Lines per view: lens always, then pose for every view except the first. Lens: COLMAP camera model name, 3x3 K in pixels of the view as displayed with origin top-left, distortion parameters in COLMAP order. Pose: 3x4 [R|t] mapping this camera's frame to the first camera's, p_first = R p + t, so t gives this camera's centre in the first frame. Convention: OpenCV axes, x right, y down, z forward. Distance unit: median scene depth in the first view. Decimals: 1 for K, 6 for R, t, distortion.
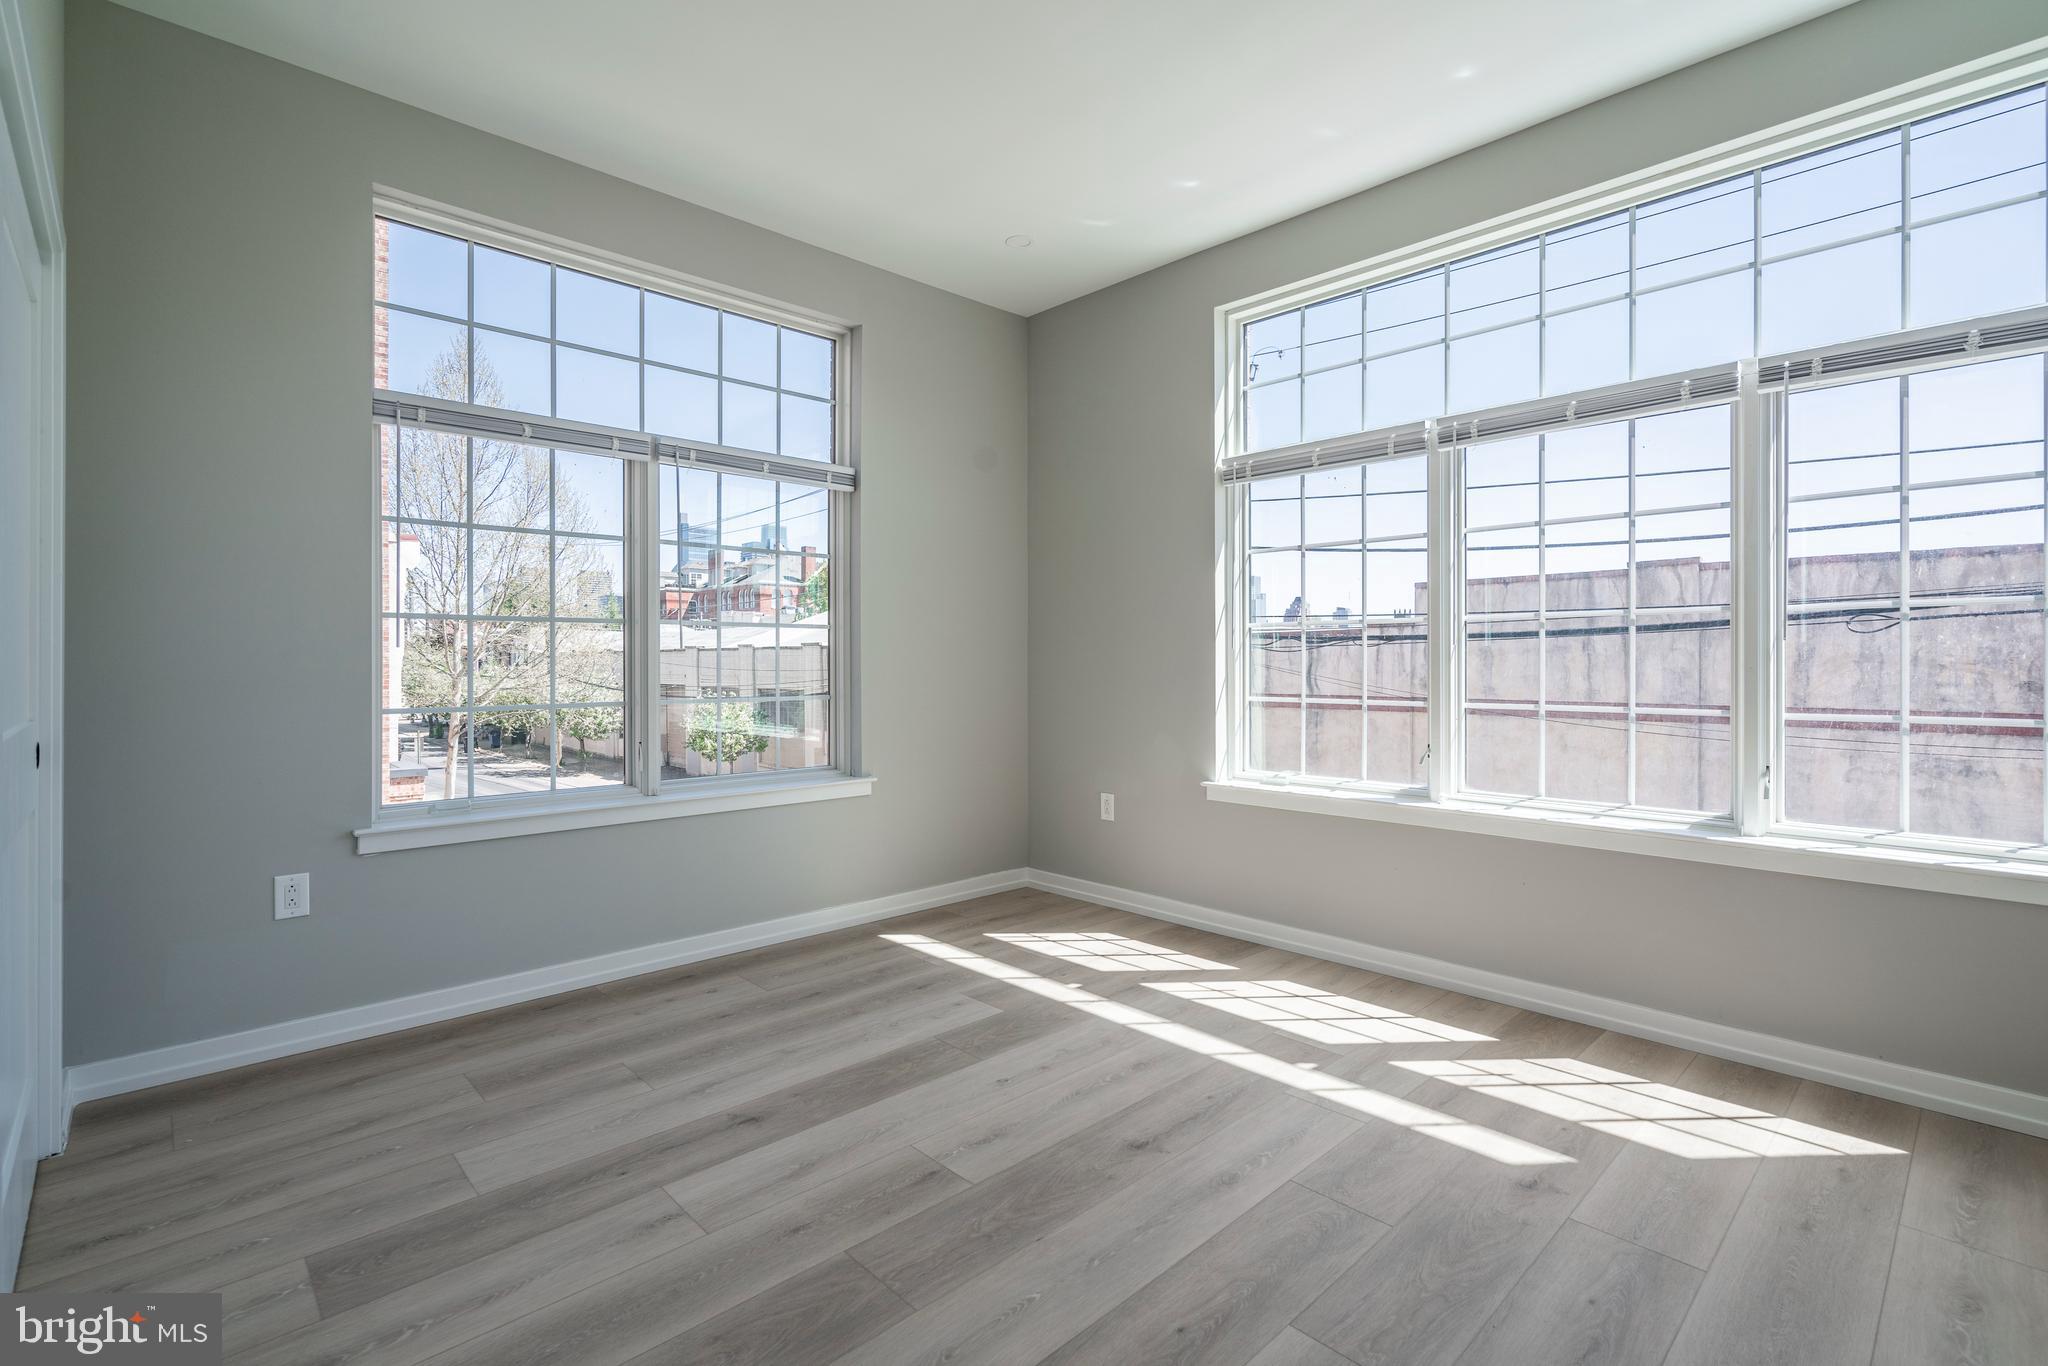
lens RADIAL K [[930.0, 0, 1023.4], [0, 930.0, 663.4], [0, 0, 1]] dist [-0.005127, 0.001040]
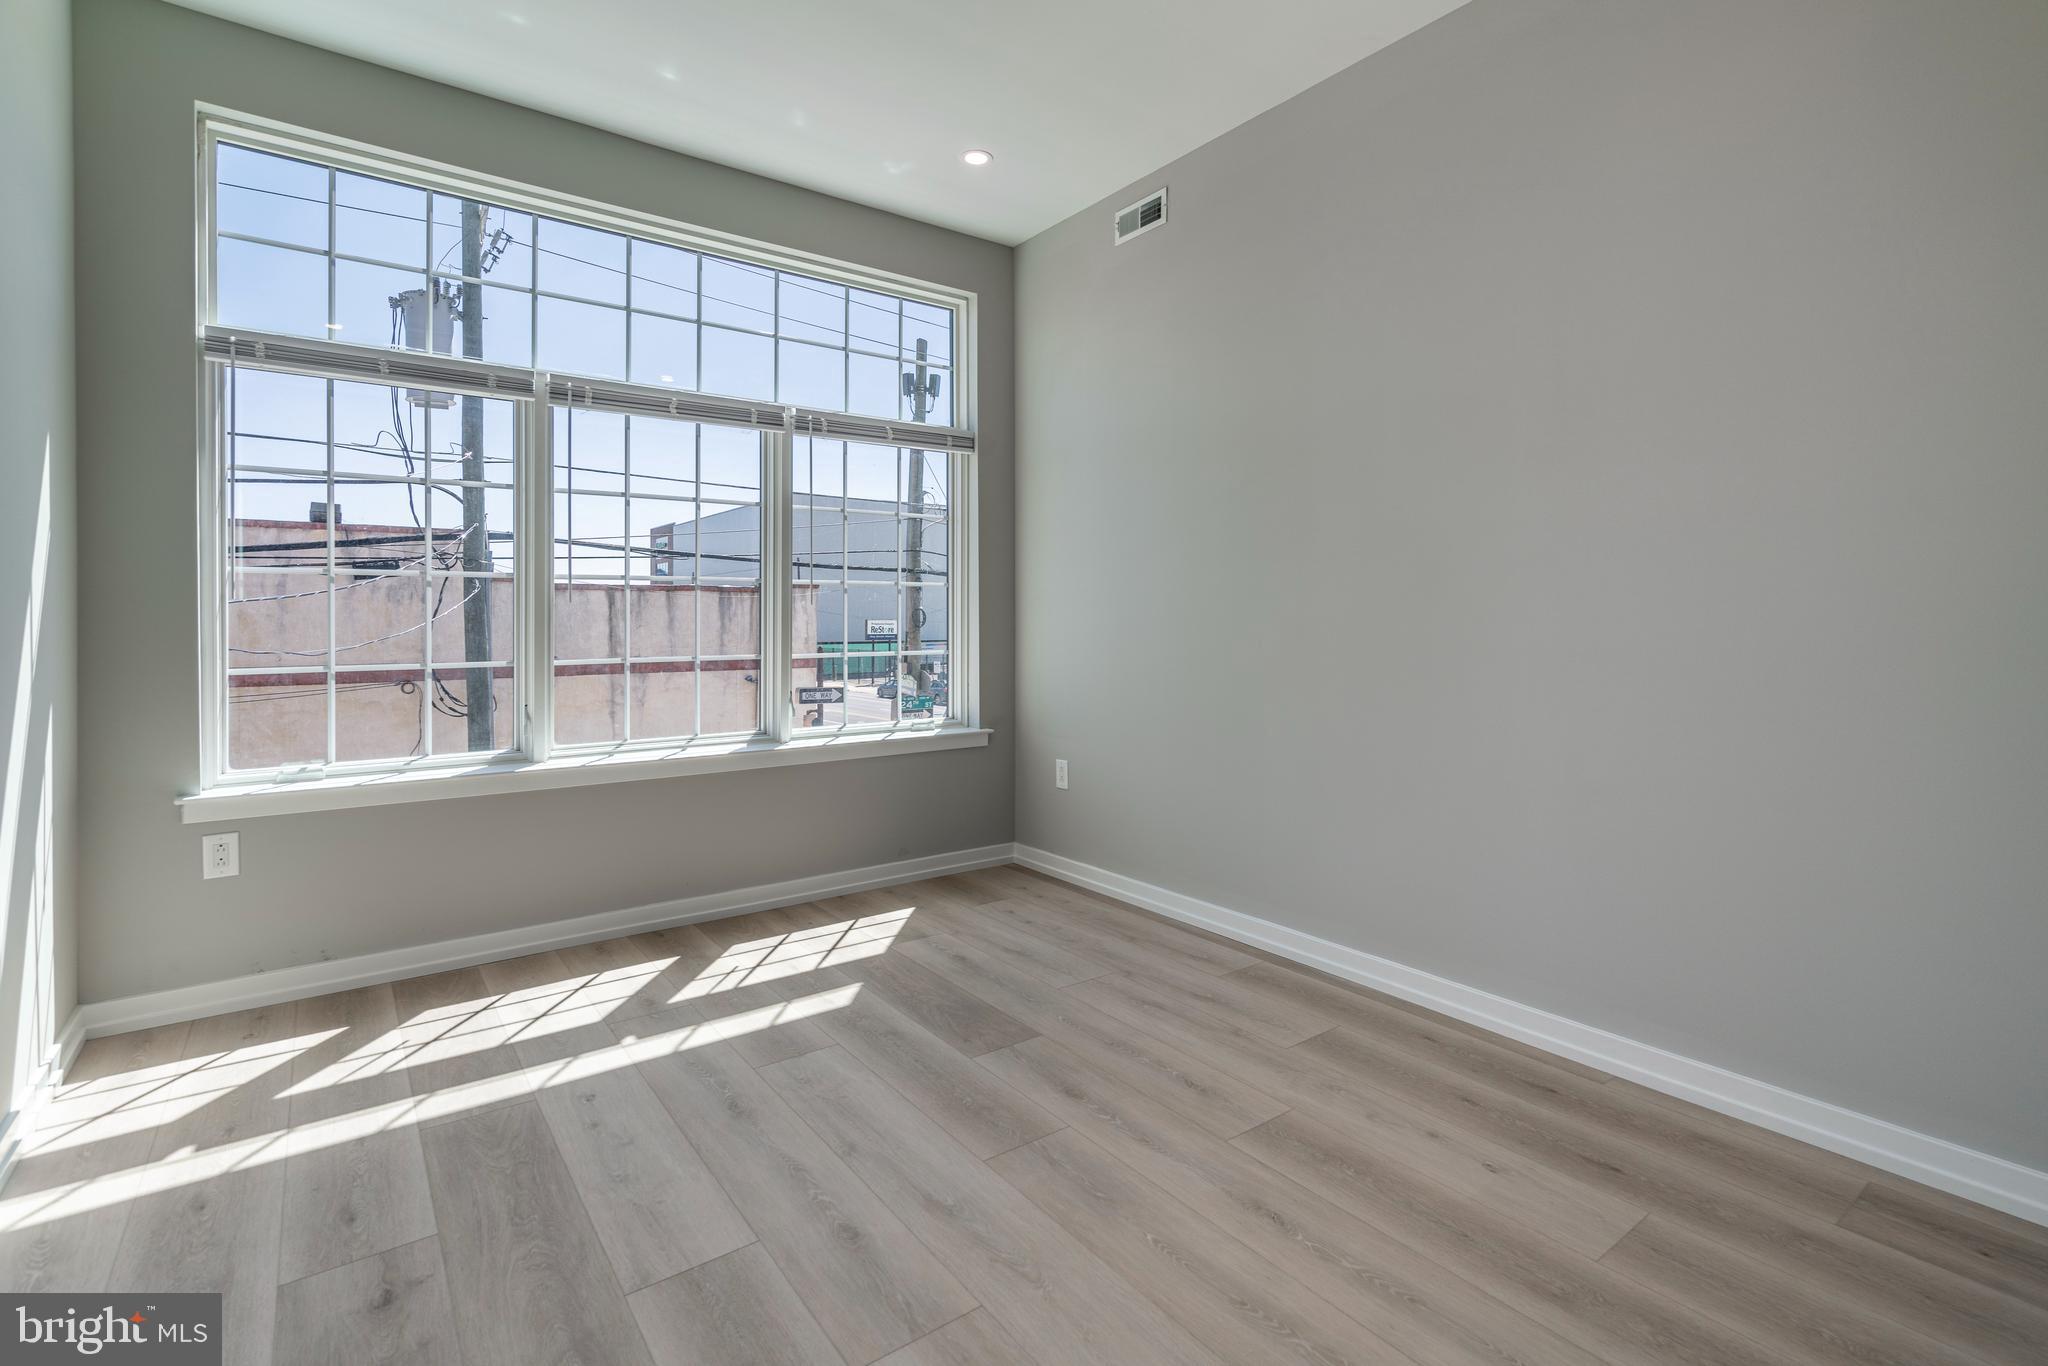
lens RADIAL K [[930.0, 0, 1017.9], [0, 930.0, 618.8], [0, 0, 1]] dist [-0.005127, 0.001040]
pose [[0.135809, -0.001228, 0.990734, -0.578406], [-0.000187, 0.999999, 0.001265, -0.004837], [-0.990735, -0.000357, 0.135809, 0.462257]]
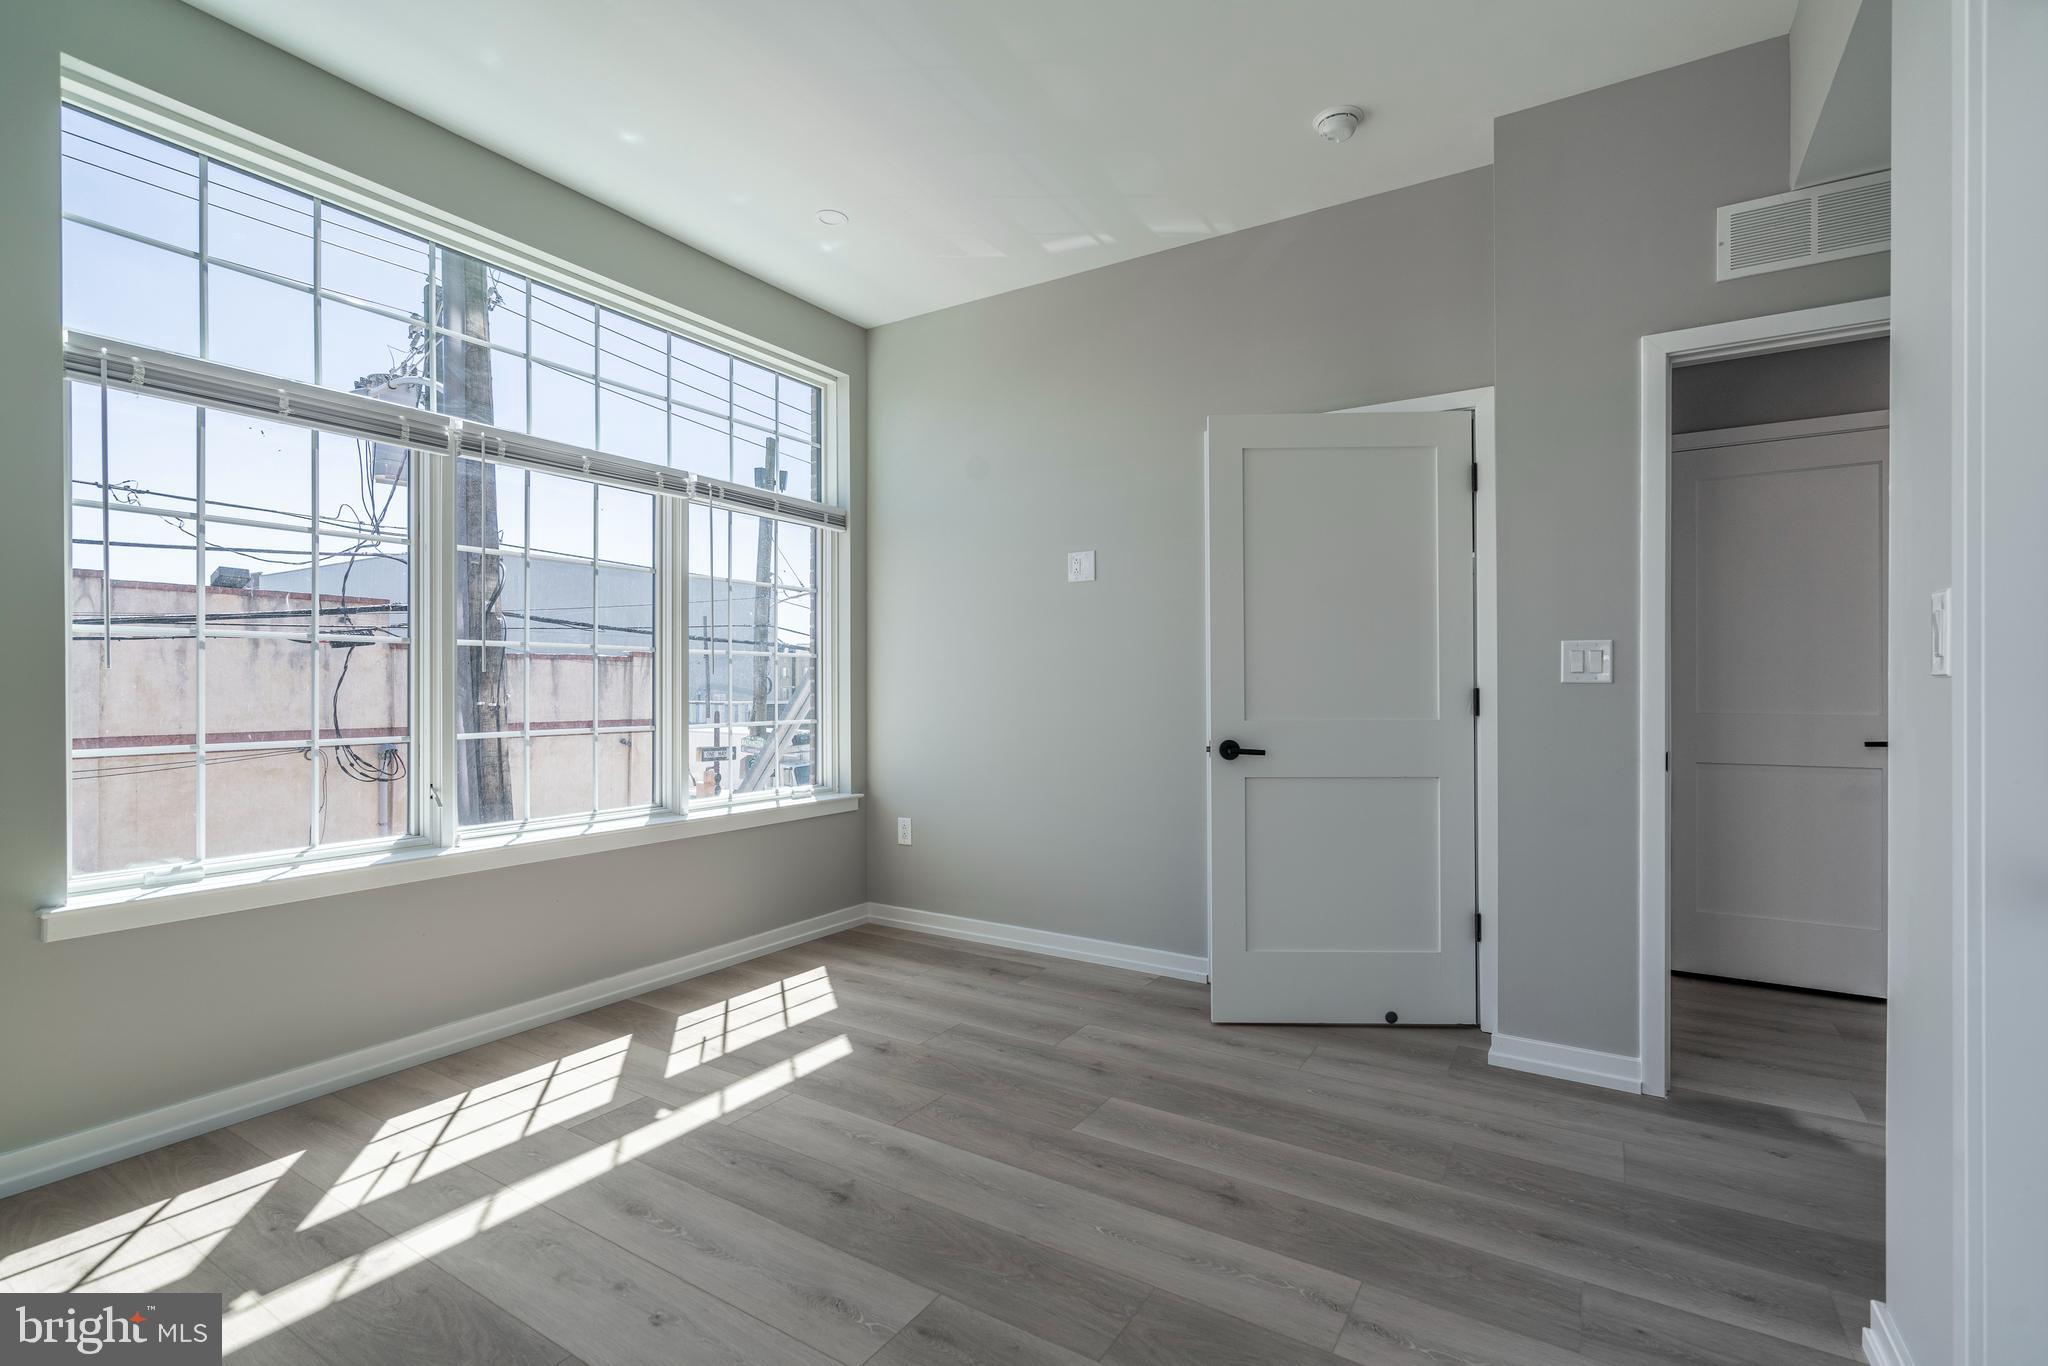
lens RADIAL K [[930.0, 0, 1009.1], [0, 930.0, 682.4], [0, 0, 1]] dist [-0.005127, 0.001040]
pose [[-0.232061, 0.003004, 0.972696, -0.693586], [-0.002160, 0.999991, -0.003604, -0.008230], [-0.972699, -0.002937, -0.232053, 0.859985]]
